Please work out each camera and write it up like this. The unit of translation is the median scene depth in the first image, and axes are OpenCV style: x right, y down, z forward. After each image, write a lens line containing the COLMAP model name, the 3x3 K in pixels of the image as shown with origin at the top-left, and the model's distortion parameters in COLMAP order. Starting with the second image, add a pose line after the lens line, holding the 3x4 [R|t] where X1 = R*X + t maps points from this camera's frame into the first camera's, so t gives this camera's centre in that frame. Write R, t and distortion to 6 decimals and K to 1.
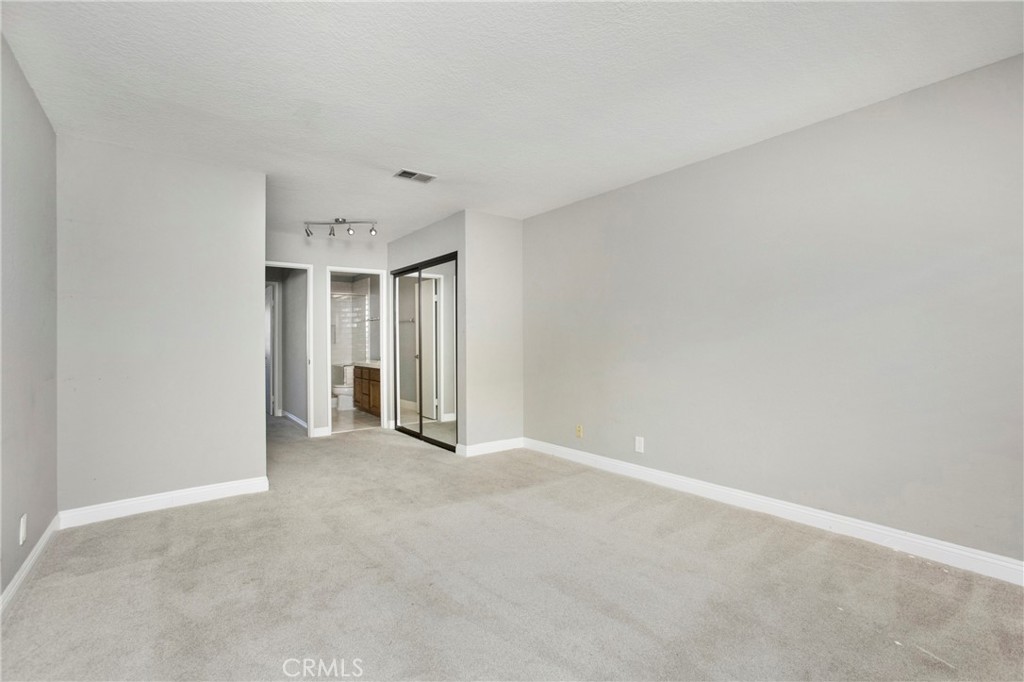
lens RADIAL K [[493.9, 0, 522.7], [0, 493.9, 345.3], [0, 0, 1]] dist [-0.029955, -0.001143]
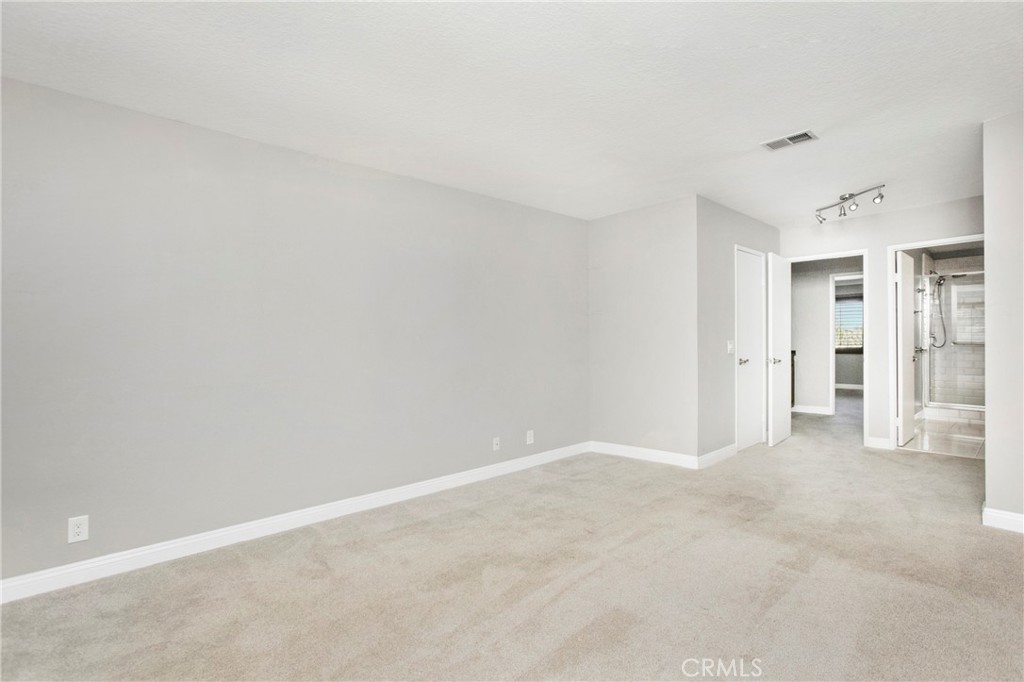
lens RADIAL K [[493.9, 0, 522.1], [0, 493.9, 338.5], [0, 0, 1]] dist [-0.029955, -0.001143]
pose [[0.102922, 0.001237, -0.994689, 0.591752], [0.004138, 0.999990, 0.001672, -0.013503], [0.994681, -0.004288, 0.102916, 0.487974]]
